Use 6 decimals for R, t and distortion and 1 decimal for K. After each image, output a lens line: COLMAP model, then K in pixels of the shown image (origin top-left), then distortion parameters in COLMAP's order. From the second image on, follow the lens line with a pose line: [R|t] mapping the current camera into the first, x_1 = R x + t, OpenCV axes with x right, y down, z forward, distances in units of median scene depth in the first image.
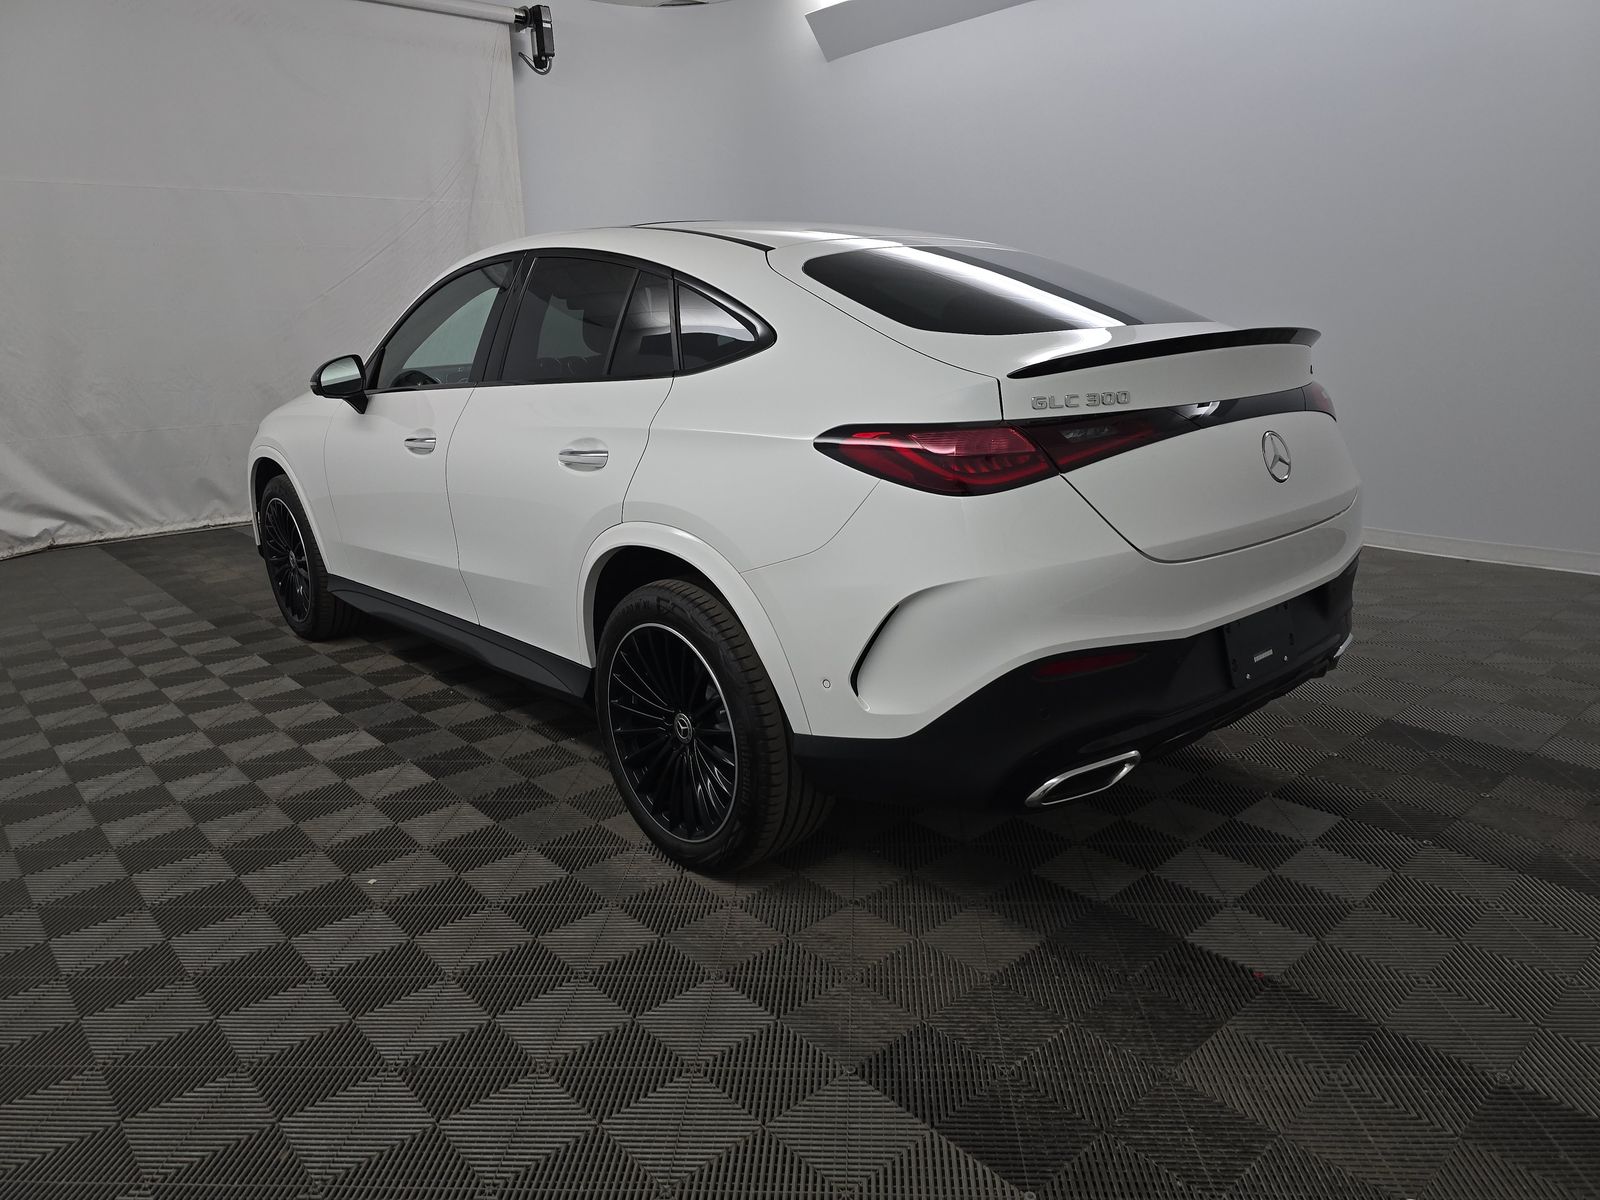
lens RADIAL K [[1088.1, 0, 800.0], [0, 1088.1, 600.0], [0, 0, 1]] dist [0.006338, -0.003014]
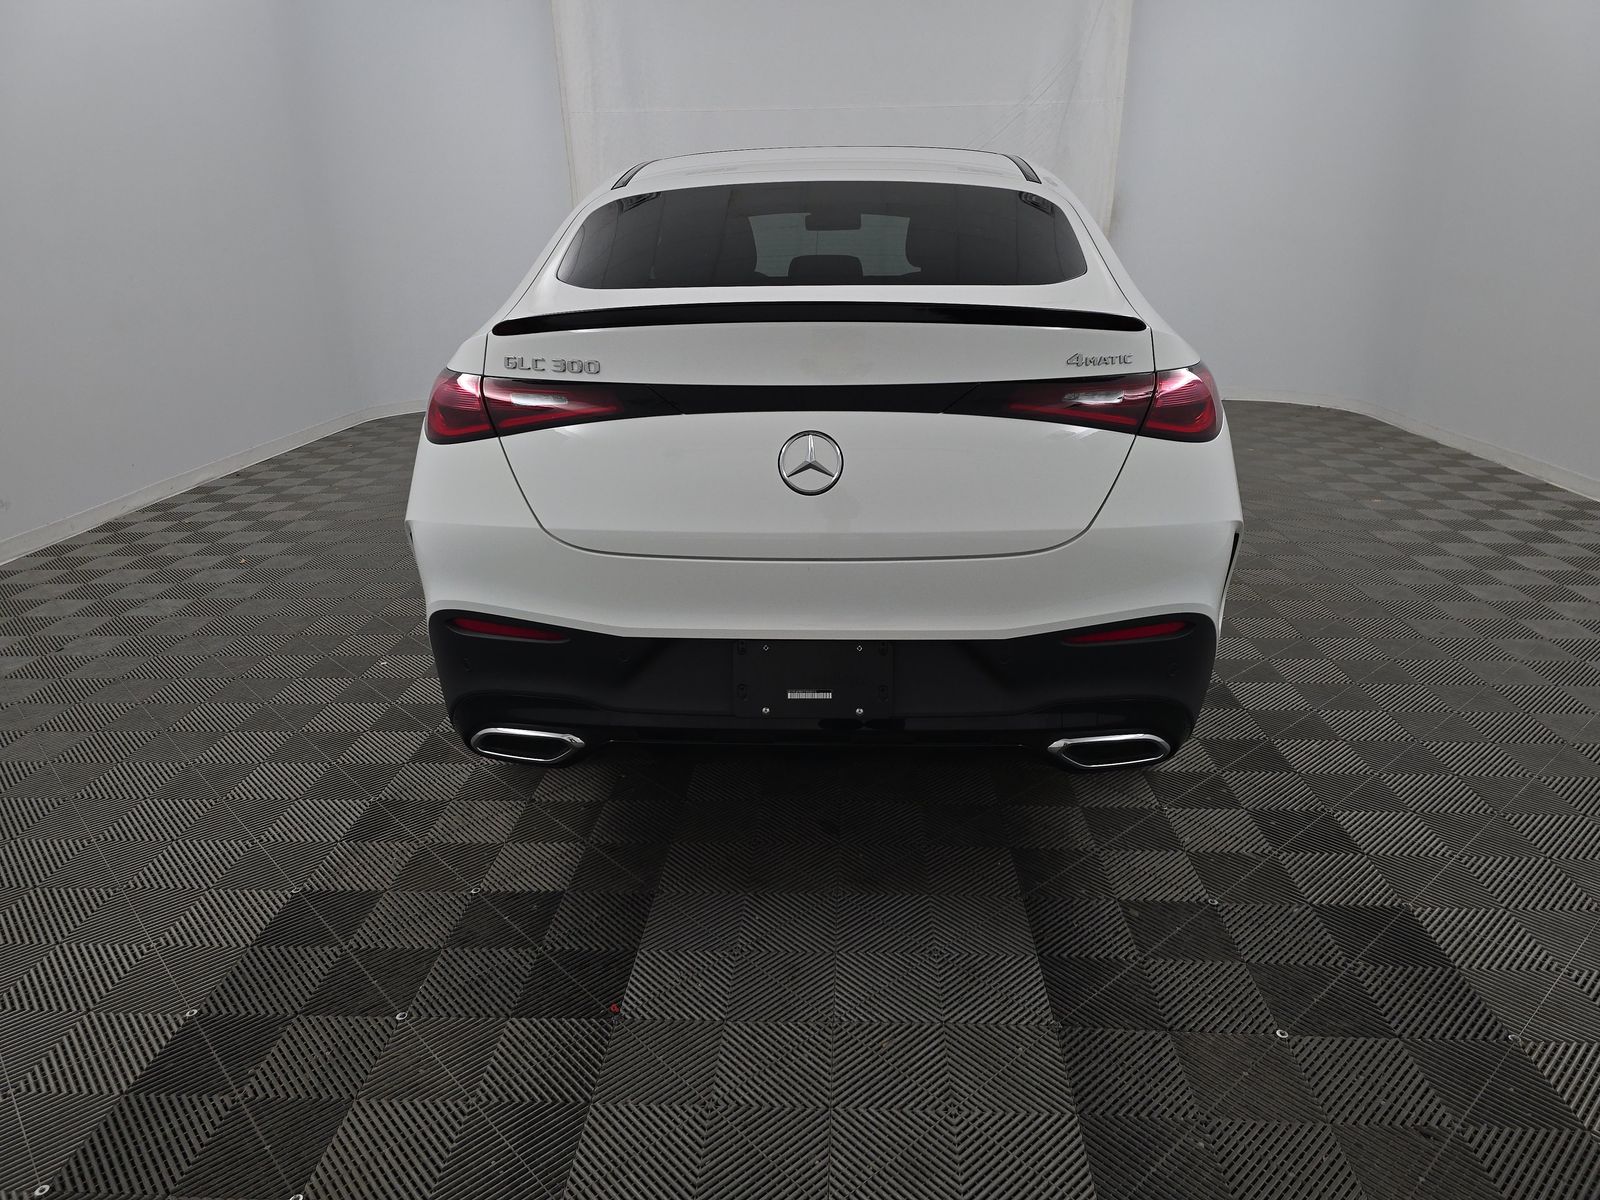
lens RADIAL K [[1107.6, 0, 800.0], [0, 1107.6, 600.0], [0, 0, 1]] dist [0.002089, -0.002696]
pose [[0.716675, 0.249383, -0.651295, 0.973609], [-0.191897, 0.968347, 0.159623, -0.158079], [0.670487, 0.010584, 0.741846, 0.365164]]
